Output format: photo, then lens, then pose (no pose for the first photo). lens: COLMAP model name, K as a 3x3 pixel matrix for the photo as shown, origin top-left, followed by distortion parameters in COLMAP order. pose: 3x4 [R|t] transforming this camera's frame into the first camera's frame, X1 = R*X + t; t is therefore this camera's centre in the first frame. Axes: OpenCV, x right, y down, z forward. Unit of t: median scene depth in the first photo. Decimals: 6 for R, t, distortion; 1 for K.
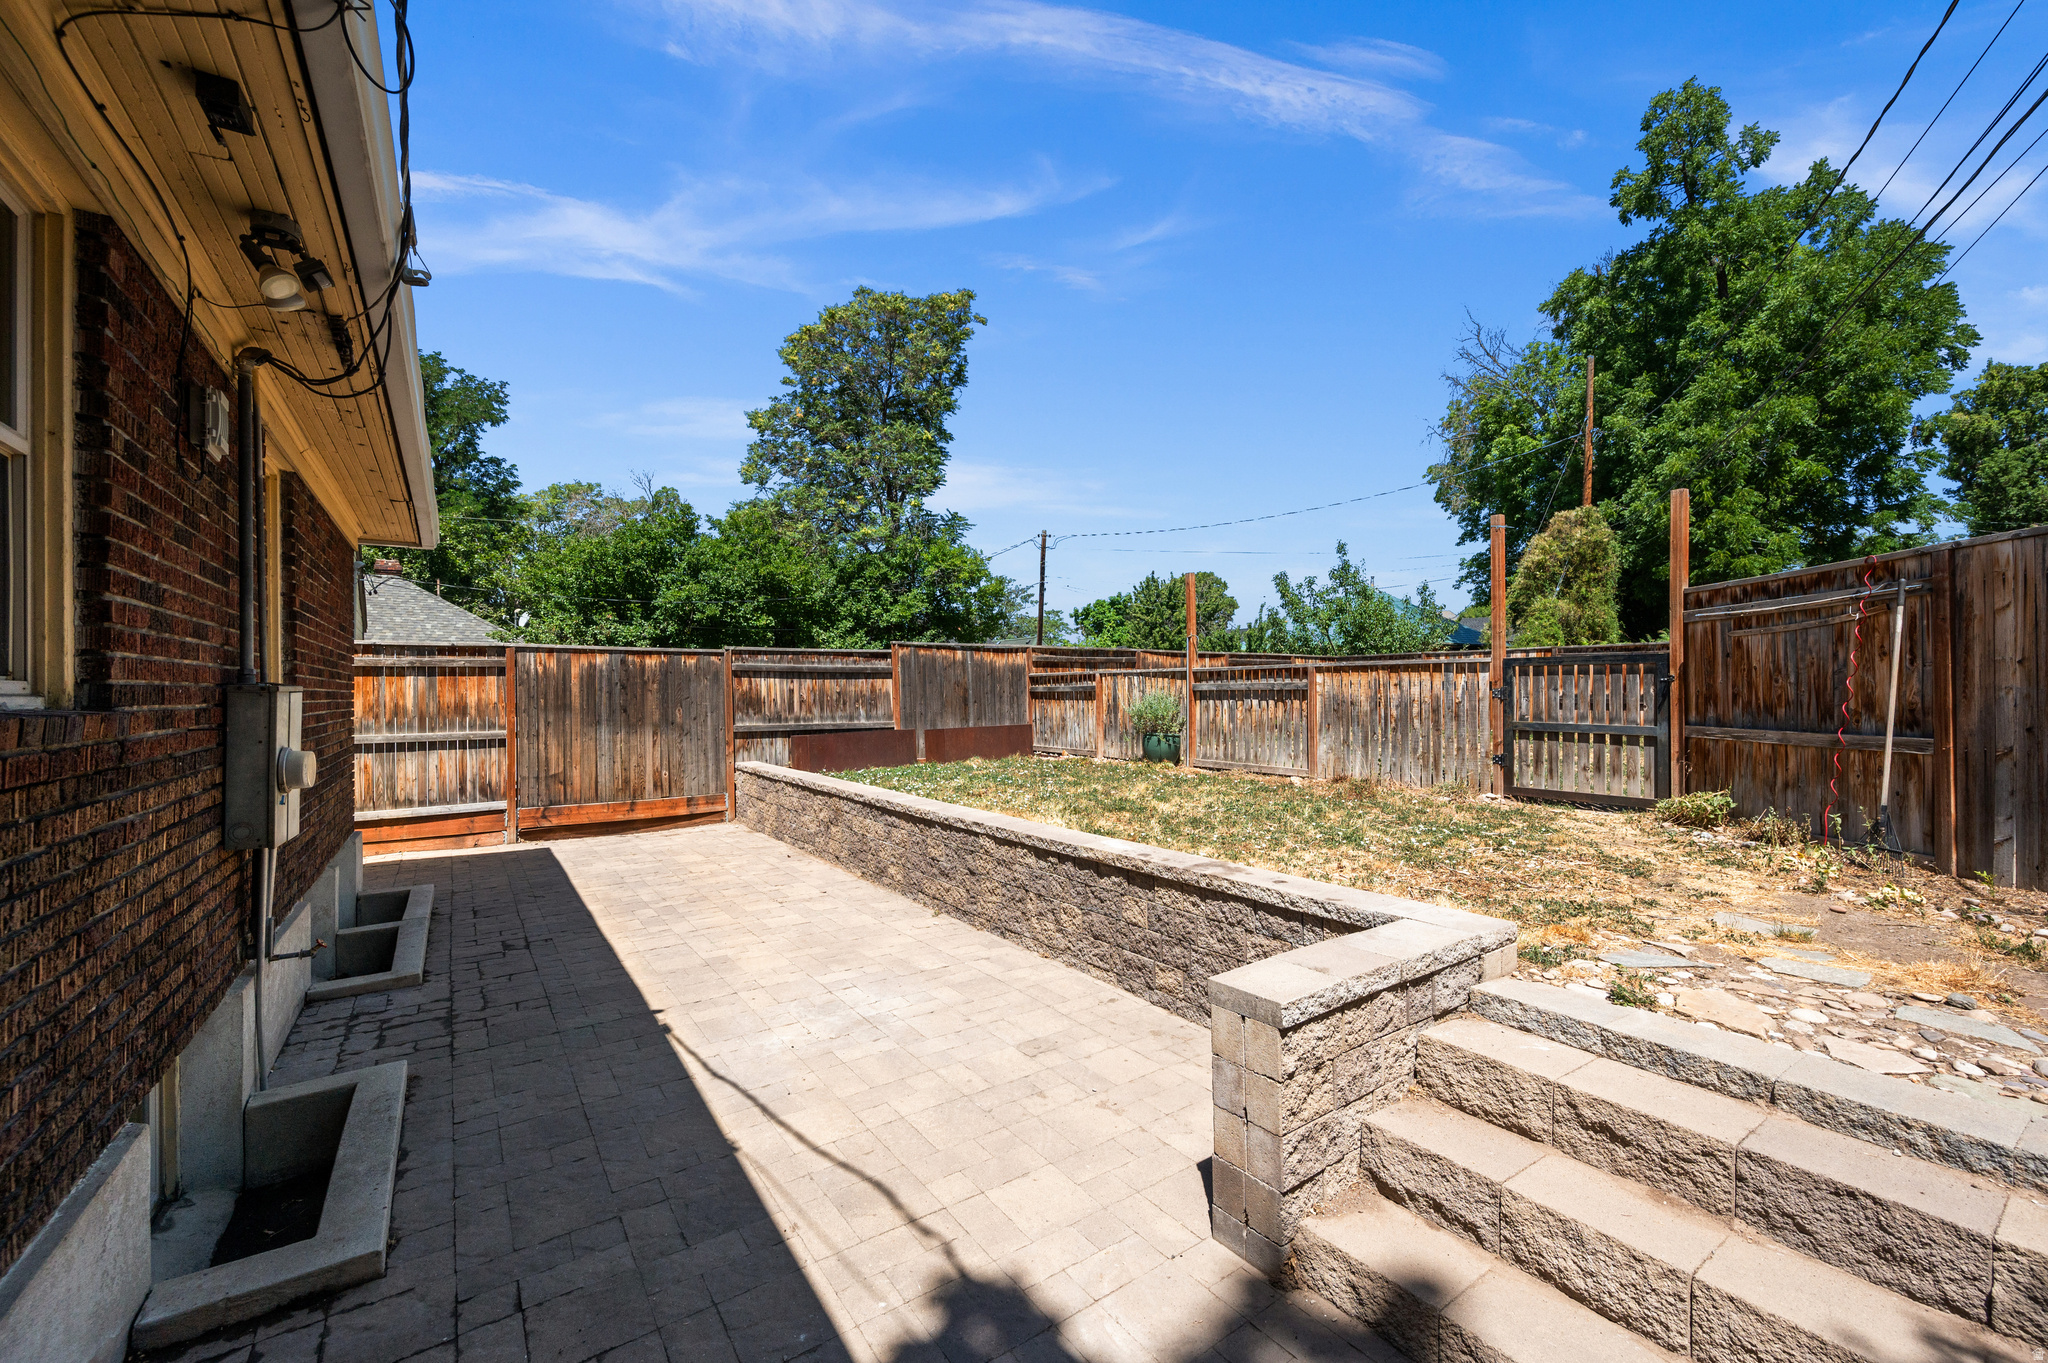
lens RADIAL K [[819.4, 0, 1027.5], [0, 819.4, 691.1], [0, 0, 1]] dist [-0.003290, -0.000513]
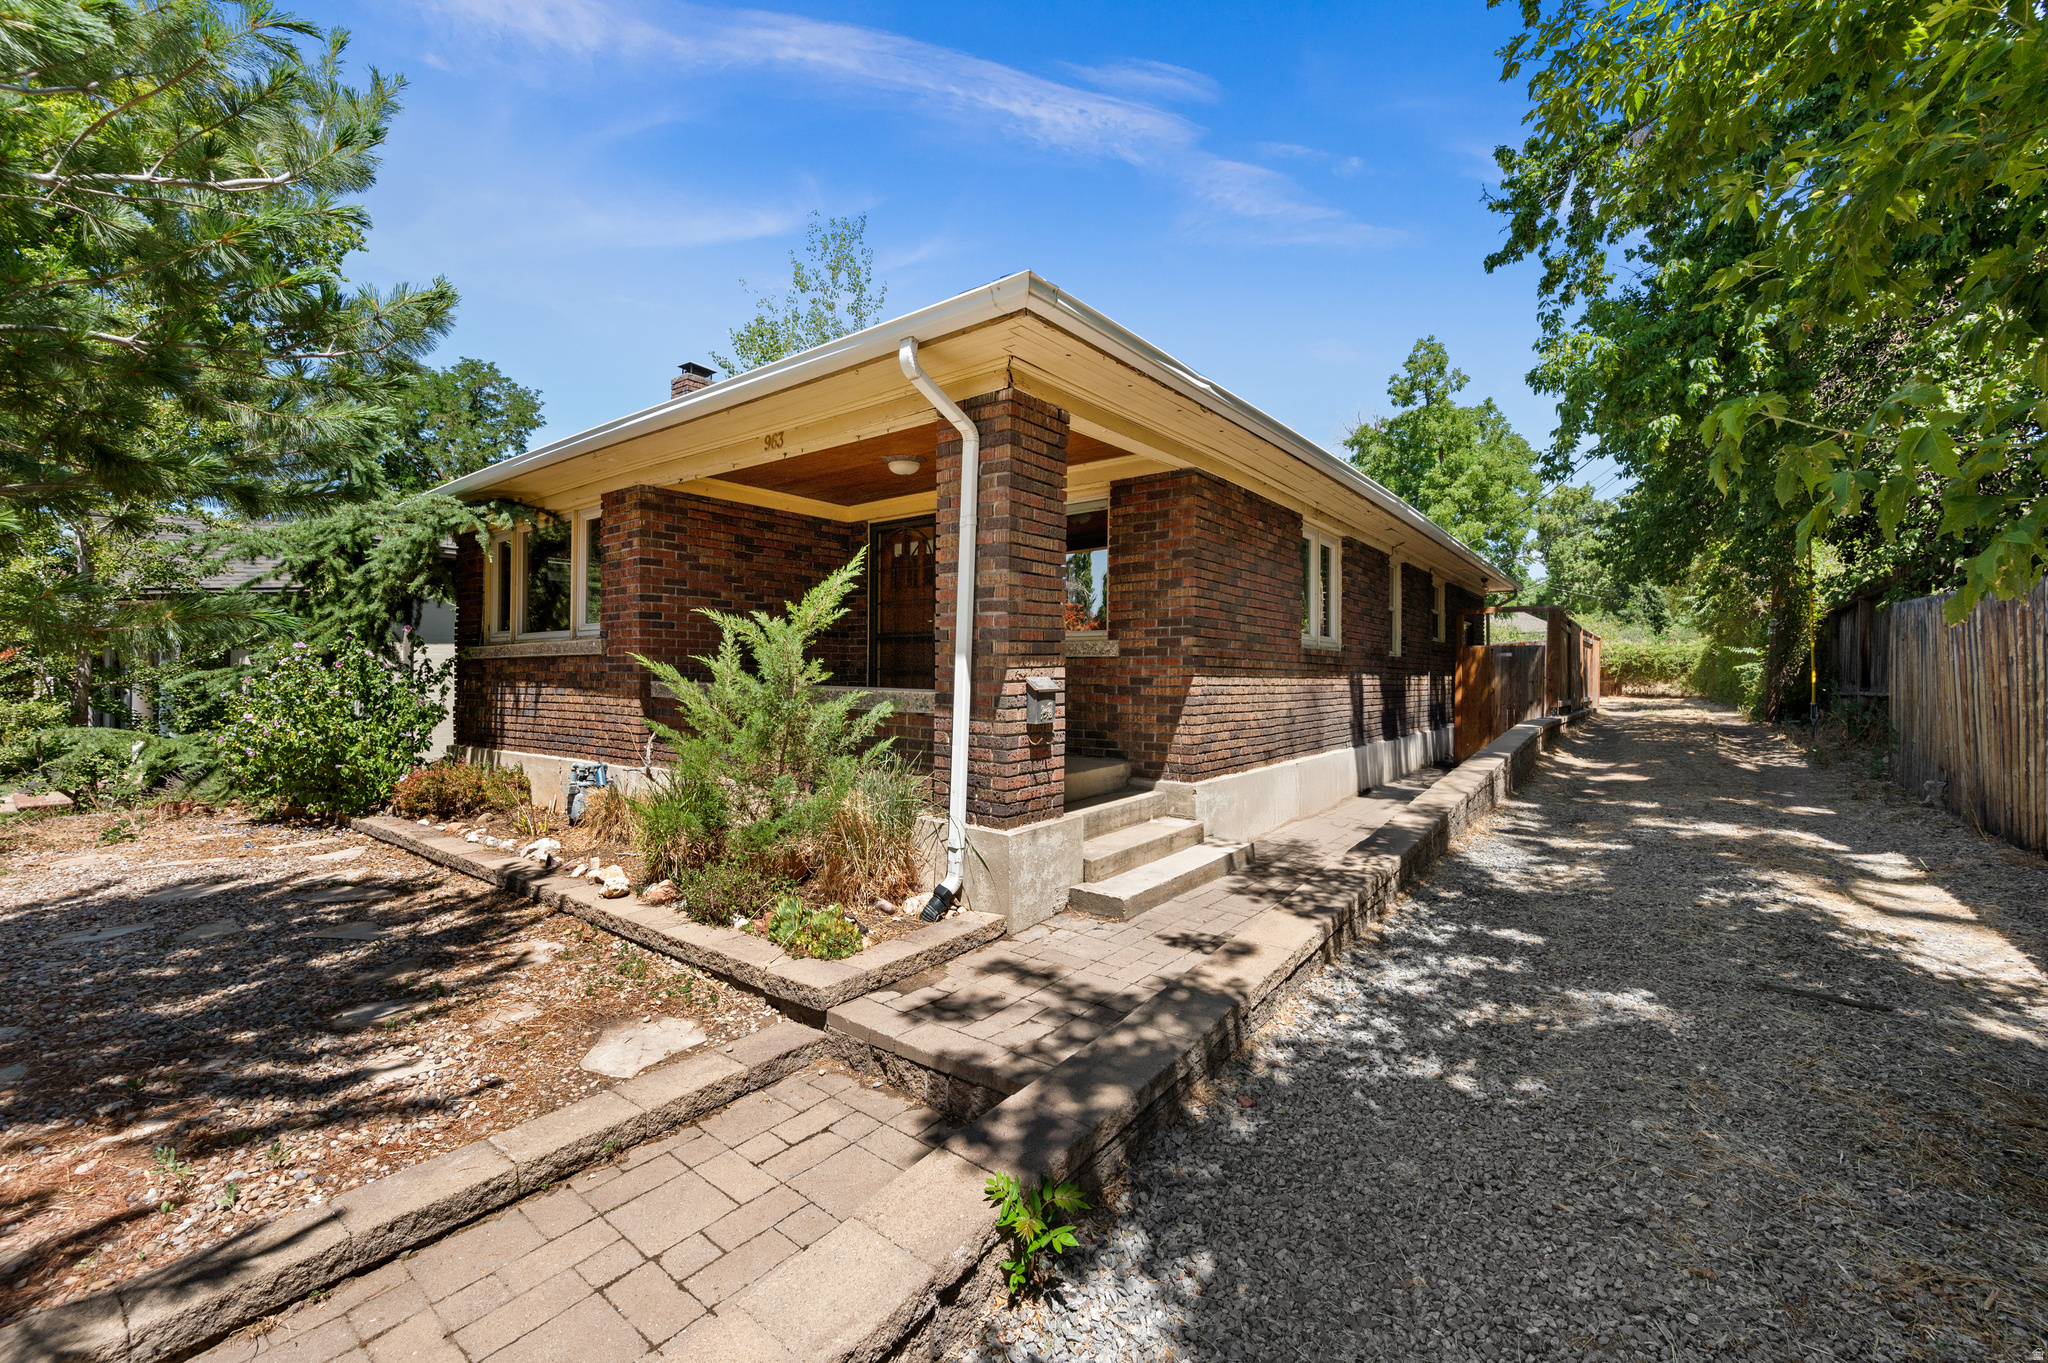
lens RADIAL K [[819.4, 0, 1027.5], [0, 819.4, 691.1], [0, 0, 1]] dist [-0.003290, -0.000513]
pose [[0.956336, 0.013505, 0.291957, -0.548897], [-0.015092, 0.999881, 0.003185, 0.036194], [-0.291879, -0.007452, 0.956426, -0.468898]]
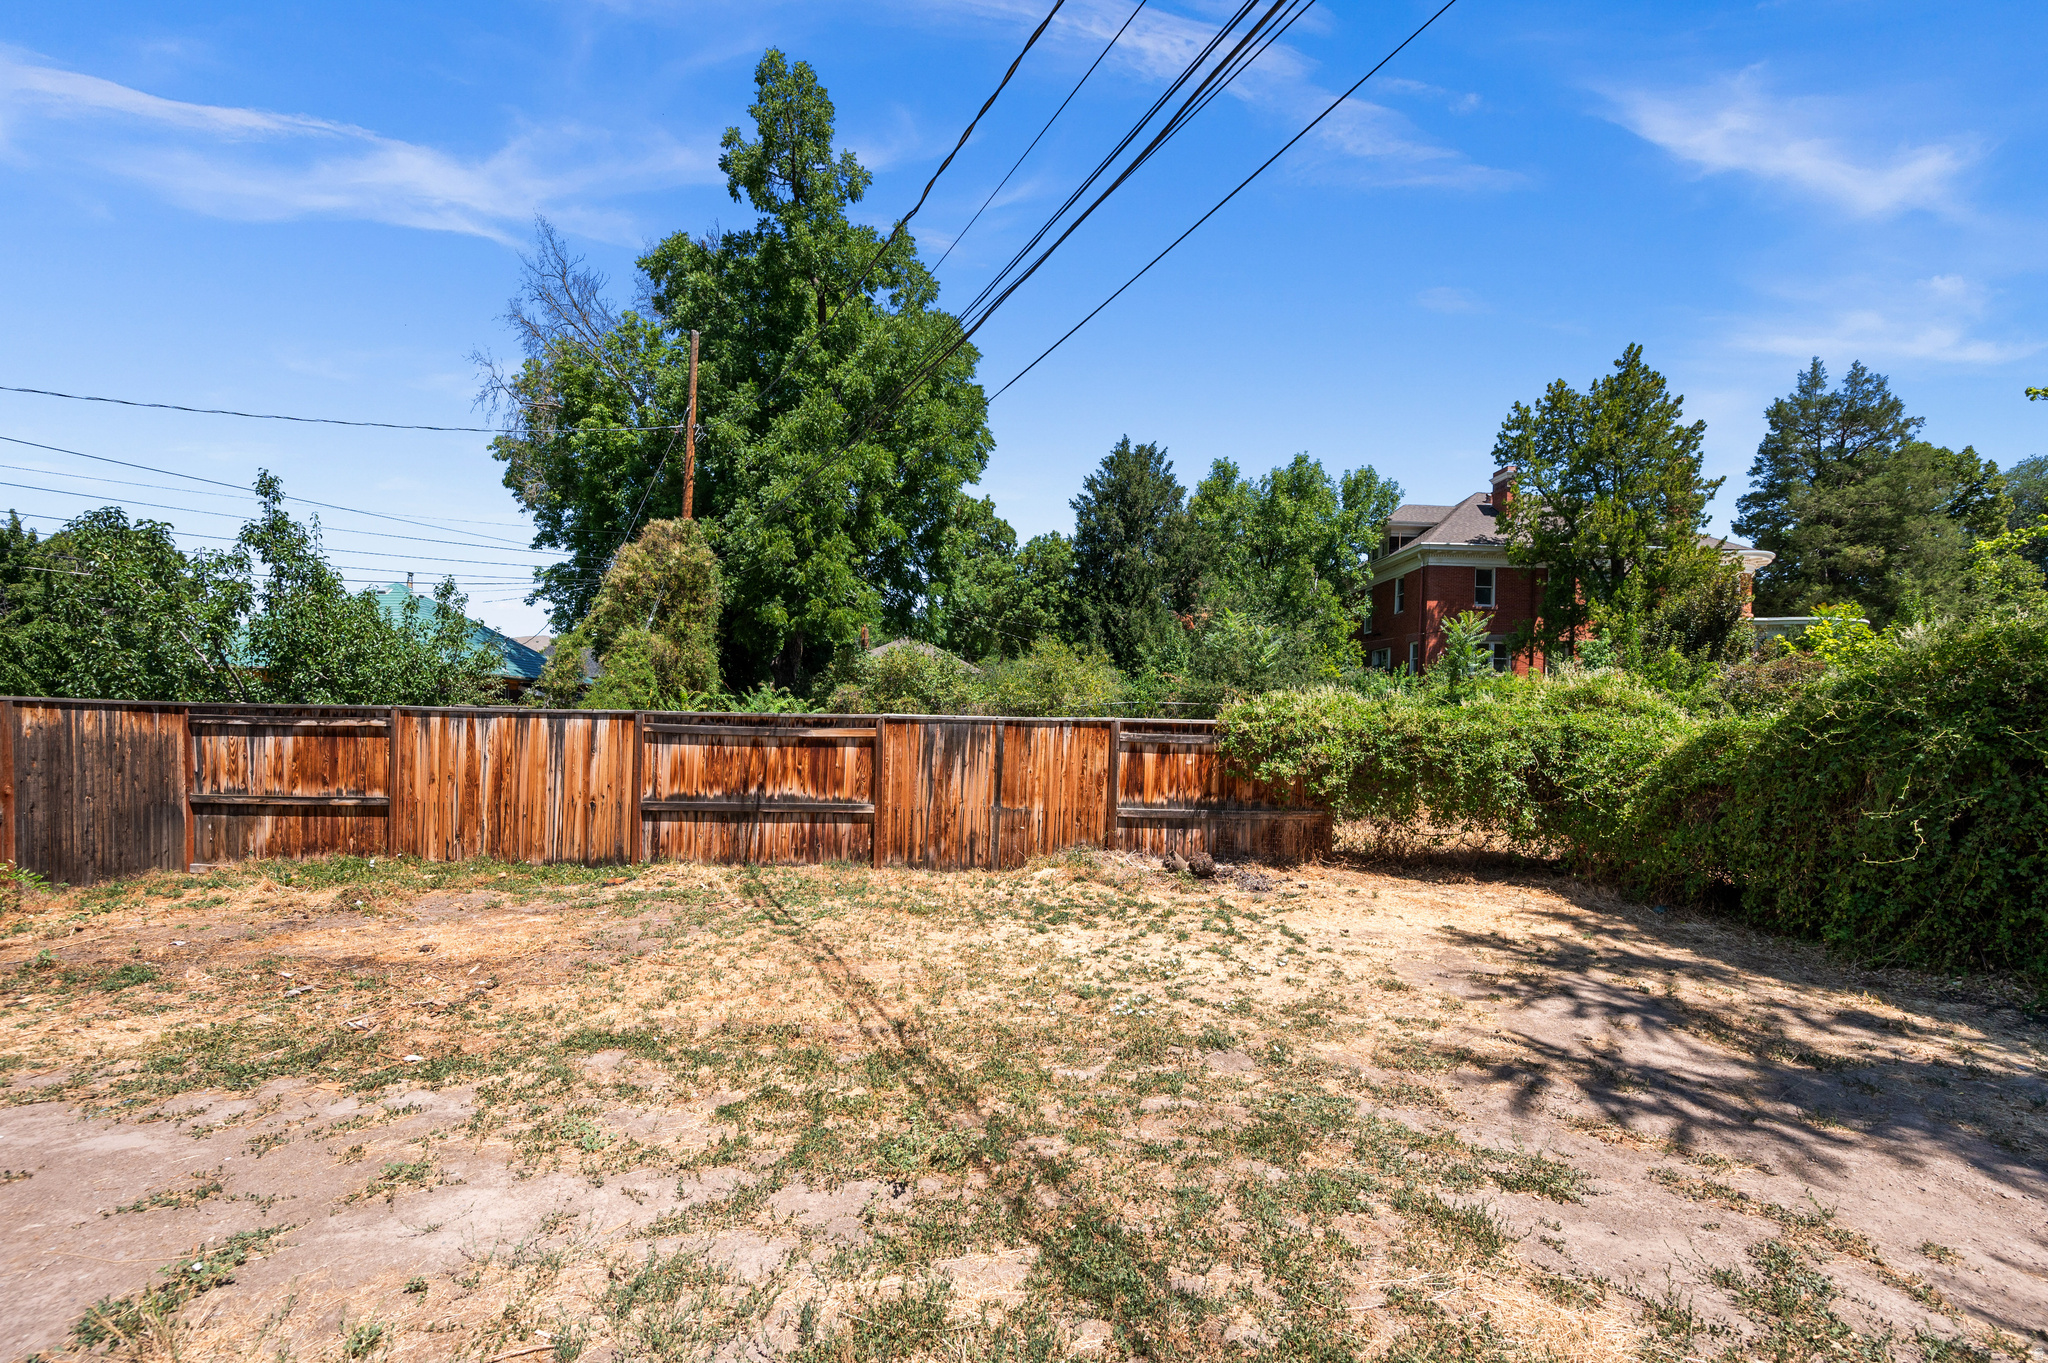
lens RADIAL K [[851.9, 0, 1027.9], [0, 851.9, 742.7], [0, 0, 1]] dist [-0.000611, -0.000178]
pose [[0.547103, 0.003635, 0.837058, 0.170523], [-0.024632, 0.999627, 0.011759, -0.026682], [-0.836703, -0.027052, 0.546988, 0.260439]]
